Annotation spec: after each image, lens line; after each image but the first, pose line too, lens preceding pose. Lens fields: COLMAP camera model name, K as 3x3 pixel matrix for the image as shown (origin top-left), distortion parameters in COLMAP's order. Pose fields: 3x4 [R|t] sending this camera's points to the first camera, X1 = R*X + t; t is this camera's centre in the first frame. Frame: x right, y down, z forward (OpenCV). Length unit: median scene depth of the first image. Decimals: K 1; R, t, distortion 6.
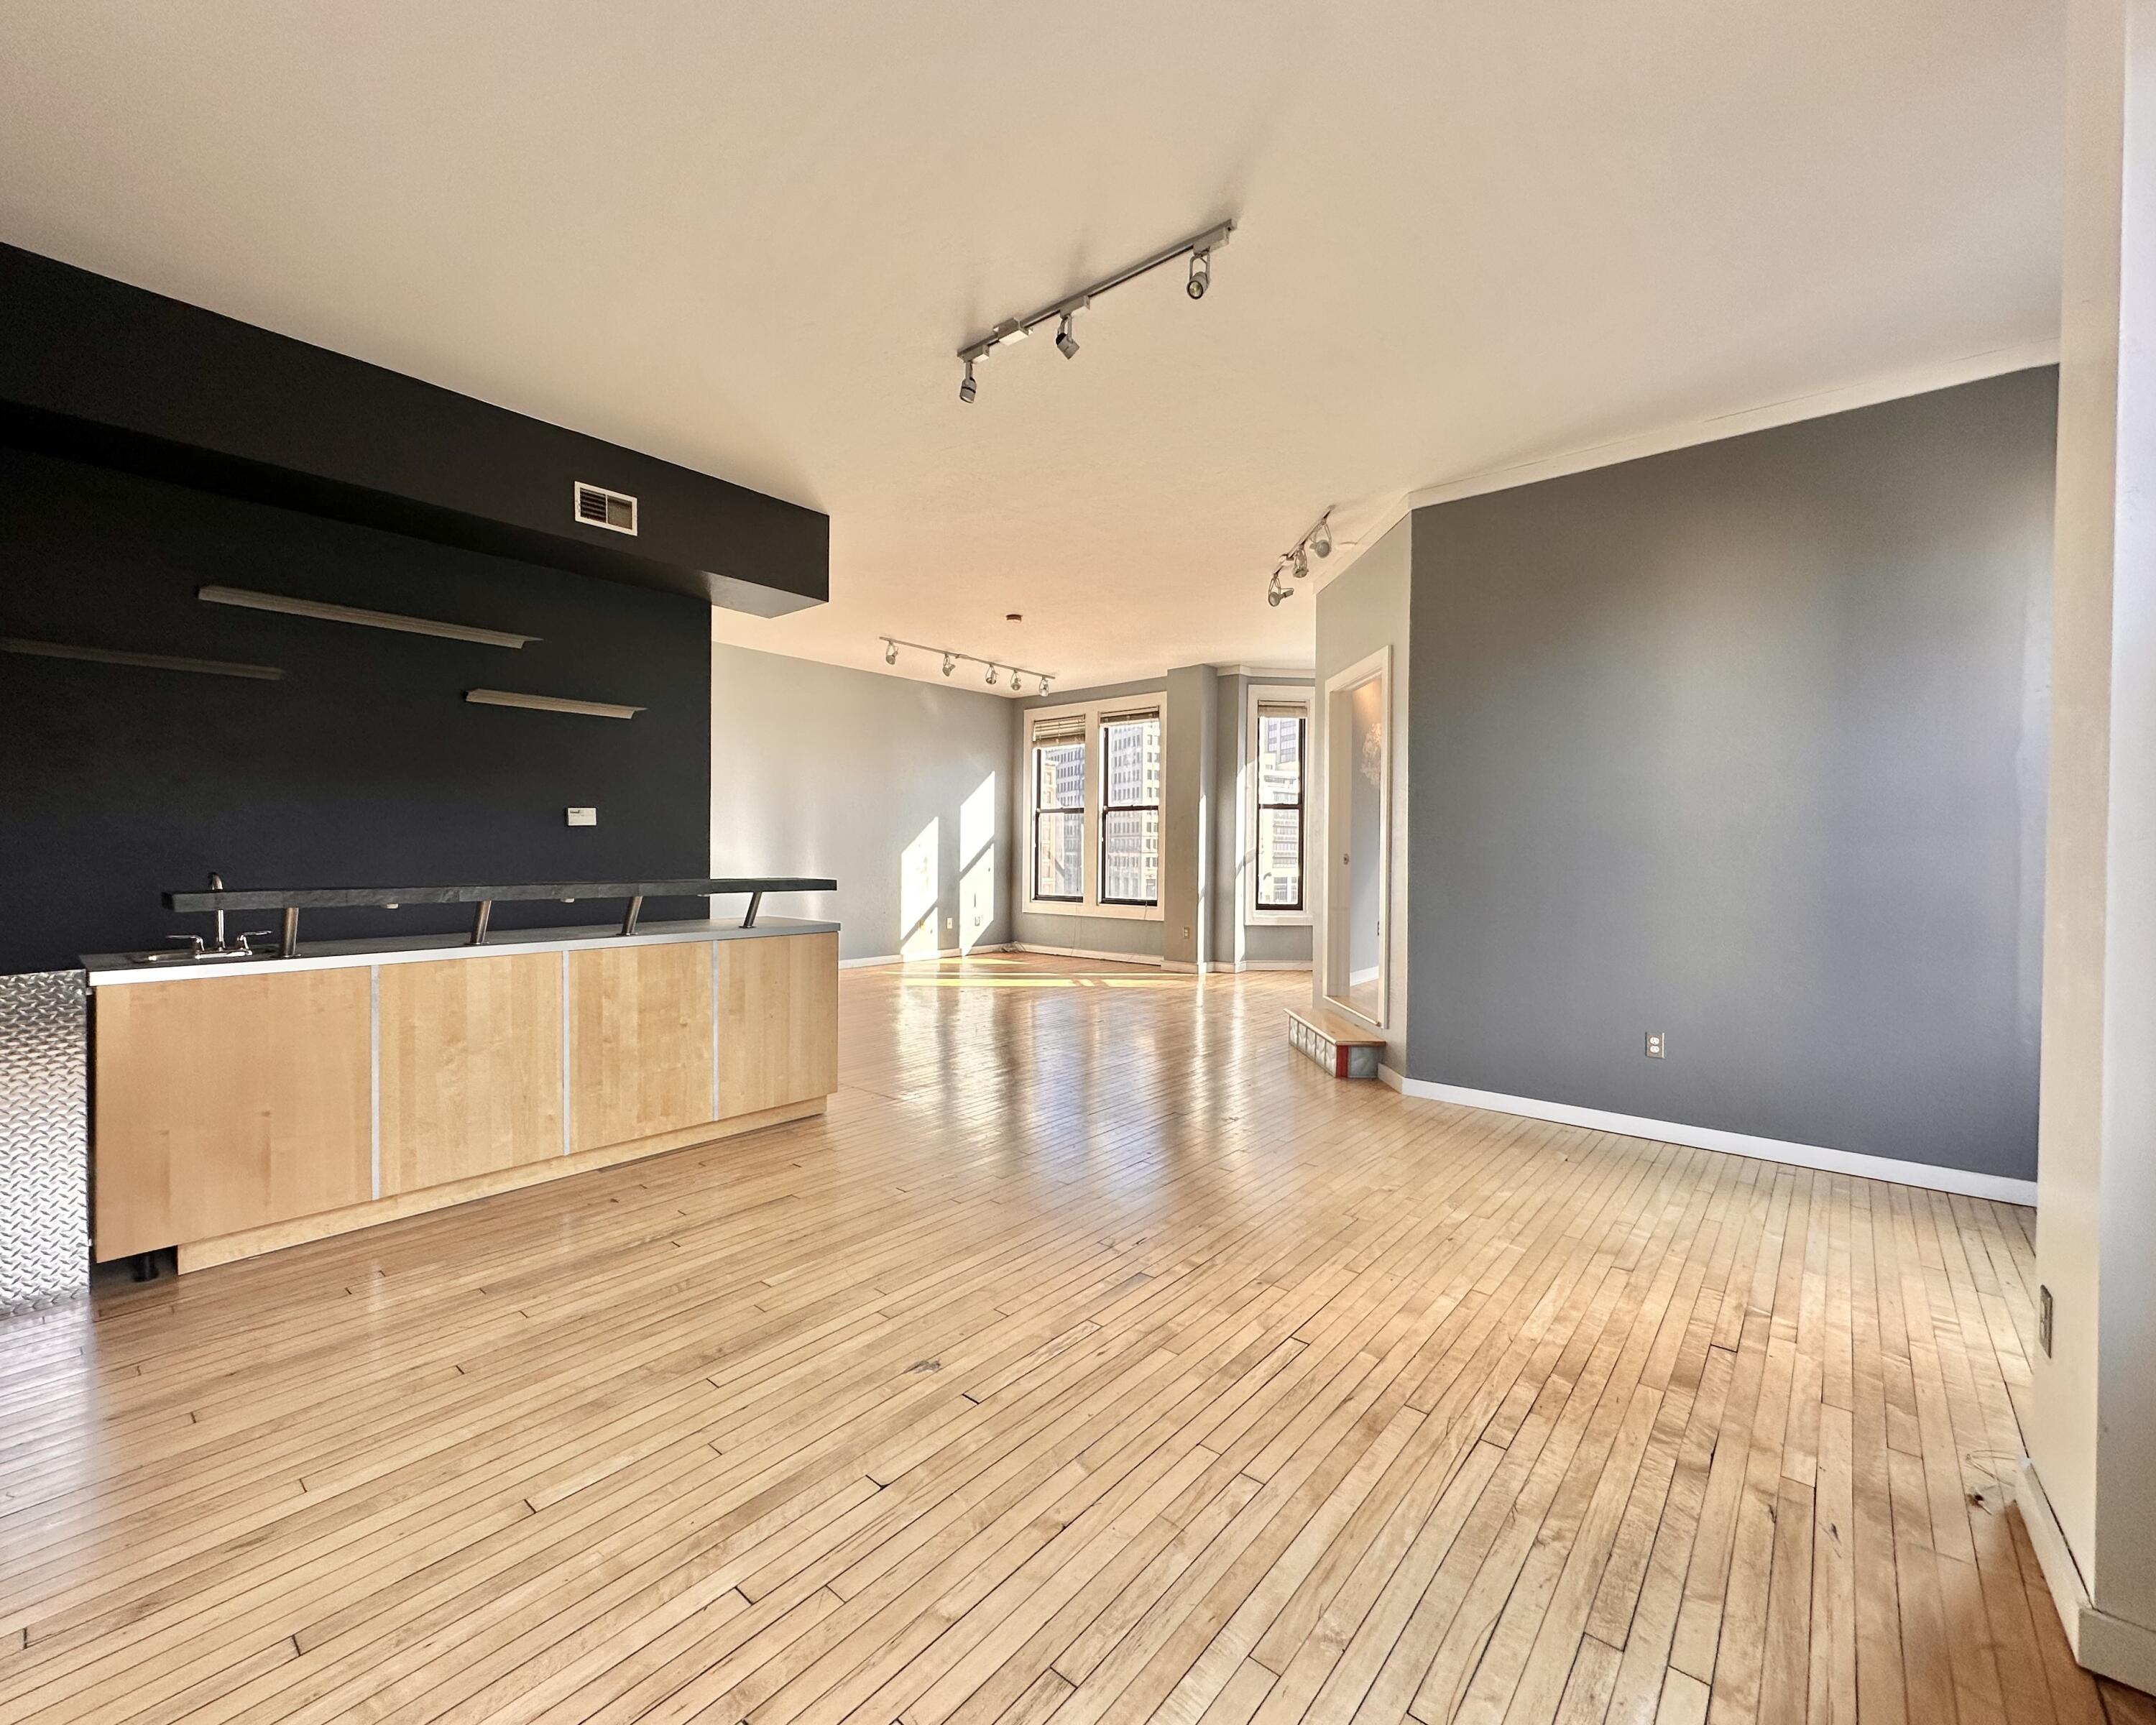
lens RADIAL K [[922.8, 0, 1064.1], [0, 922.8, 860.3], [0, 0, 1]] dist [0.000324, 0.000248]
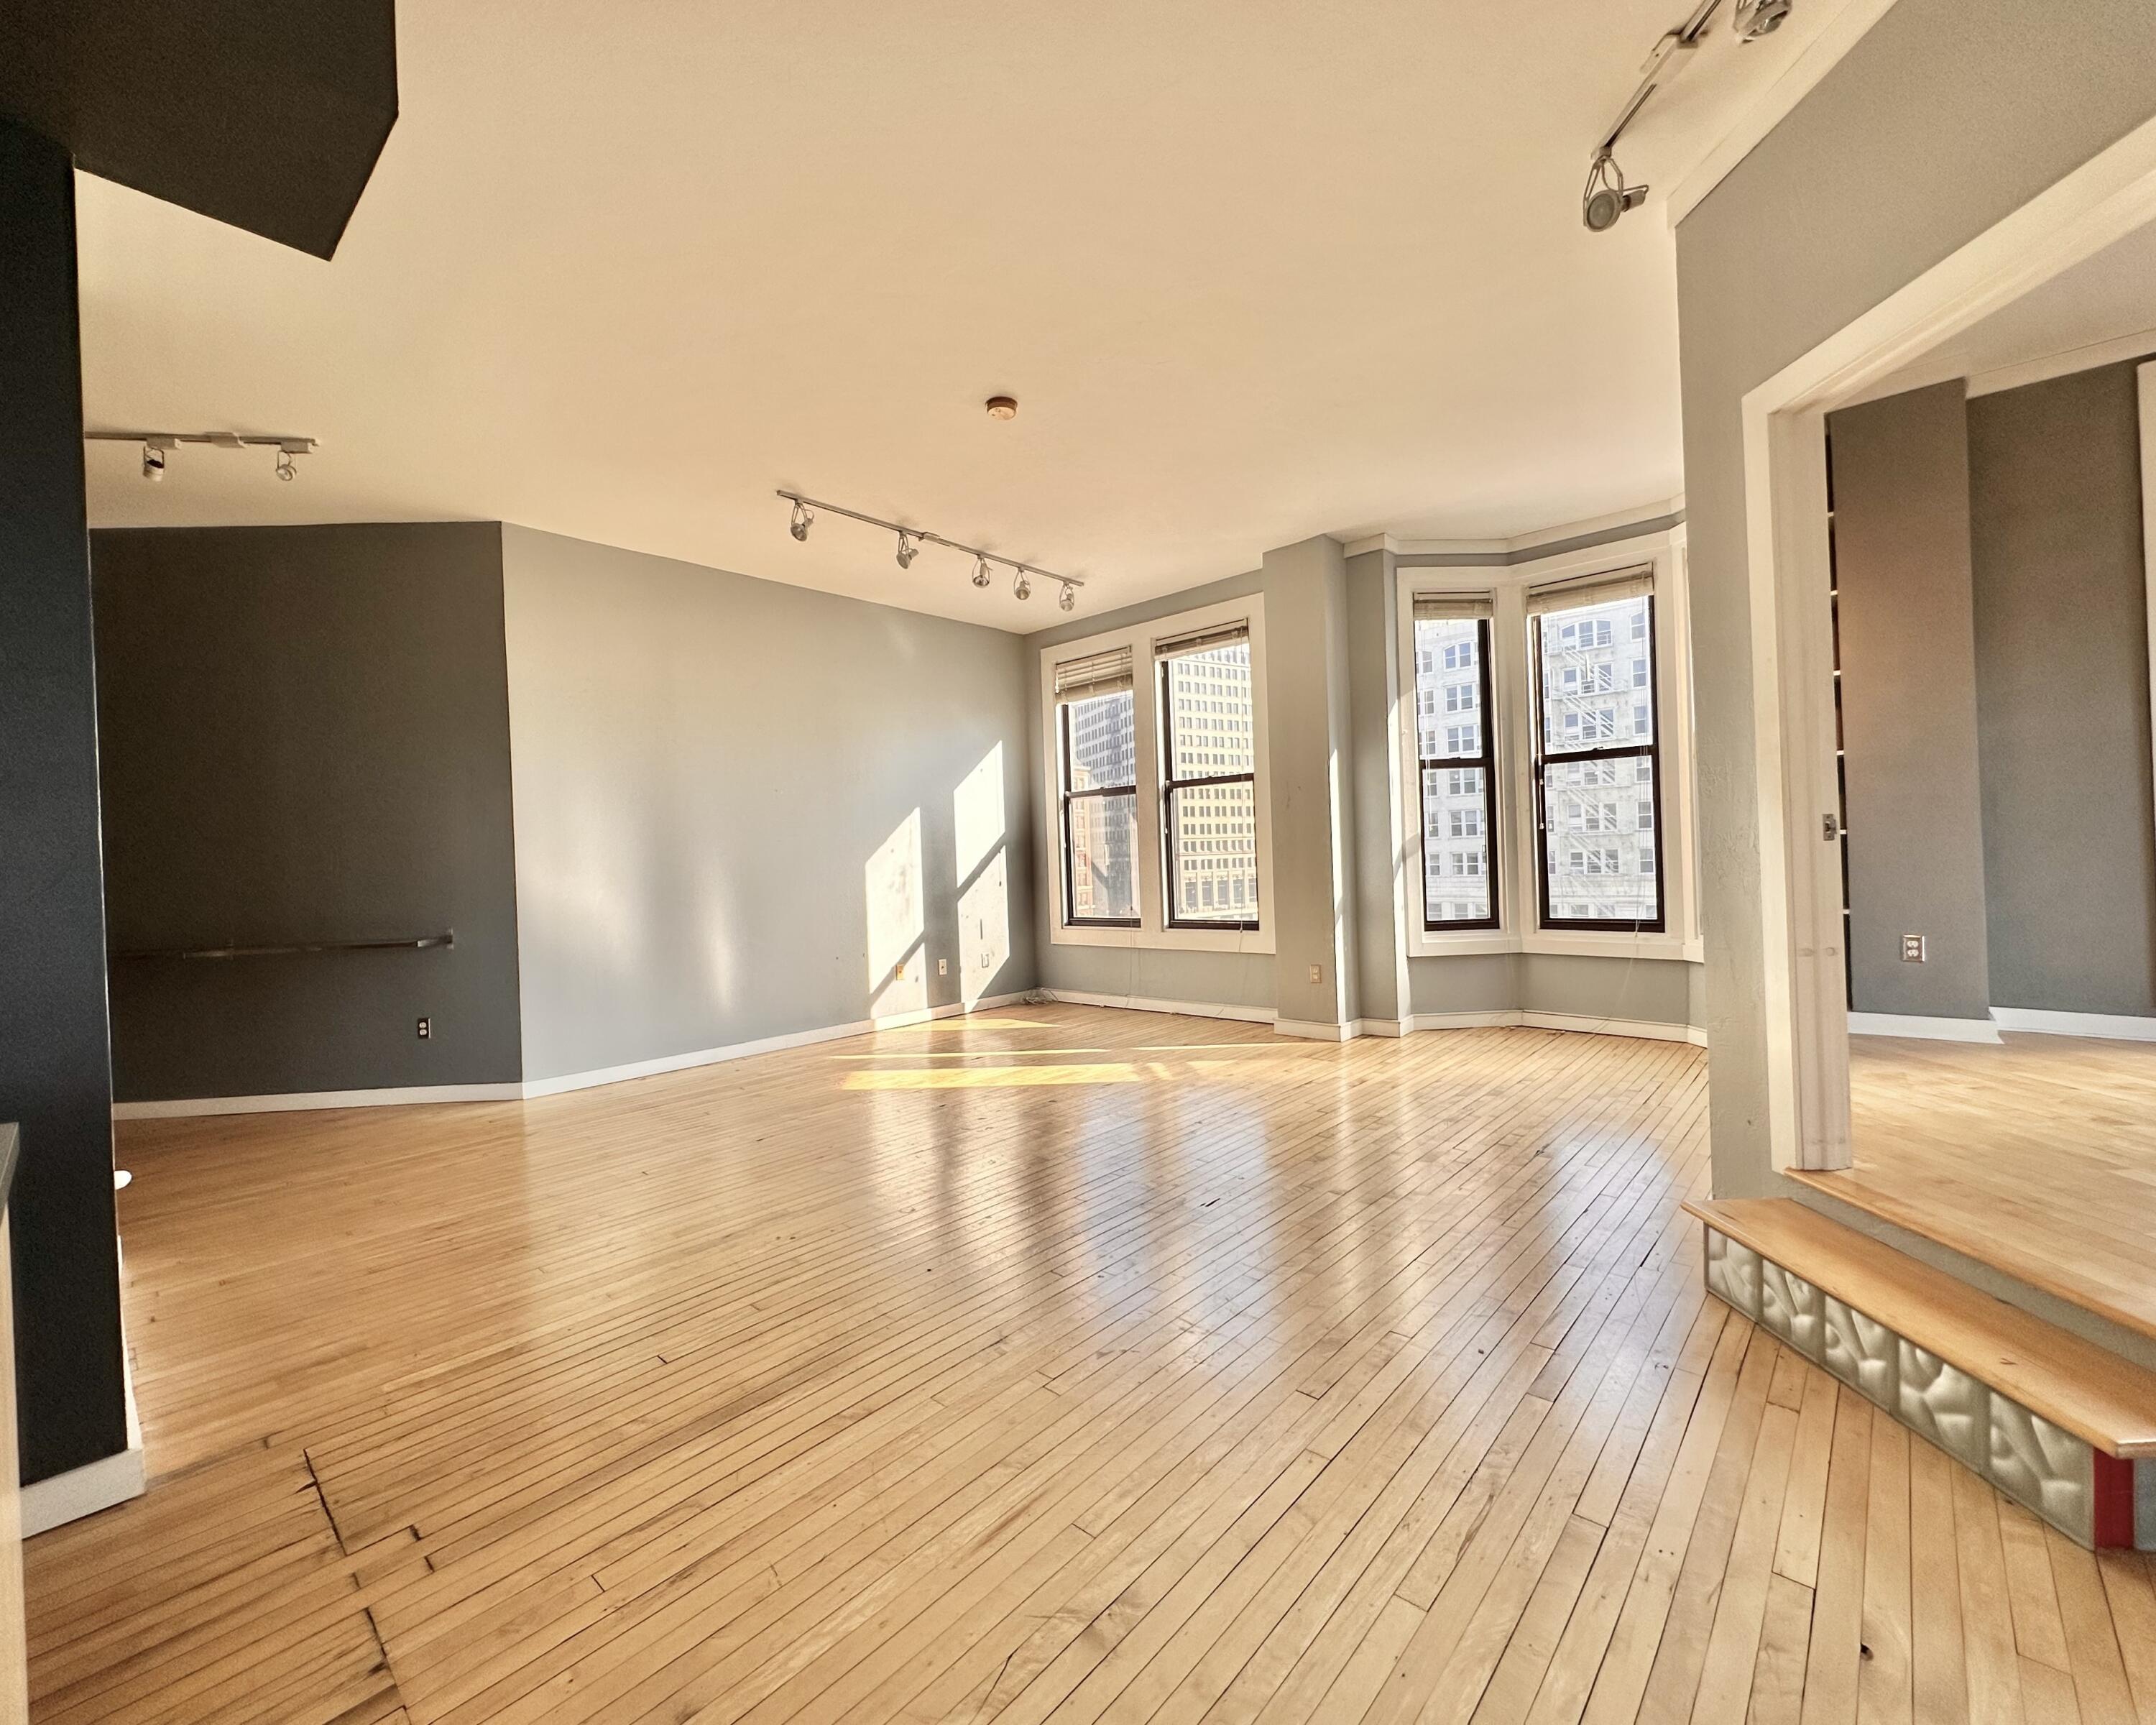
lens RADIAL K [[922.8, 0, 1068.2], [0, 922.8, 869.9], [0, 0, 1]] dist [0.000324, 0.000248]
pose [[0.998381, -0.045254, -0.034453, -0.007148], [0.045334, 0.998971, 0.001553, 0.001009], [0.034348, -0.003113, 0.999405, 0.340325]]
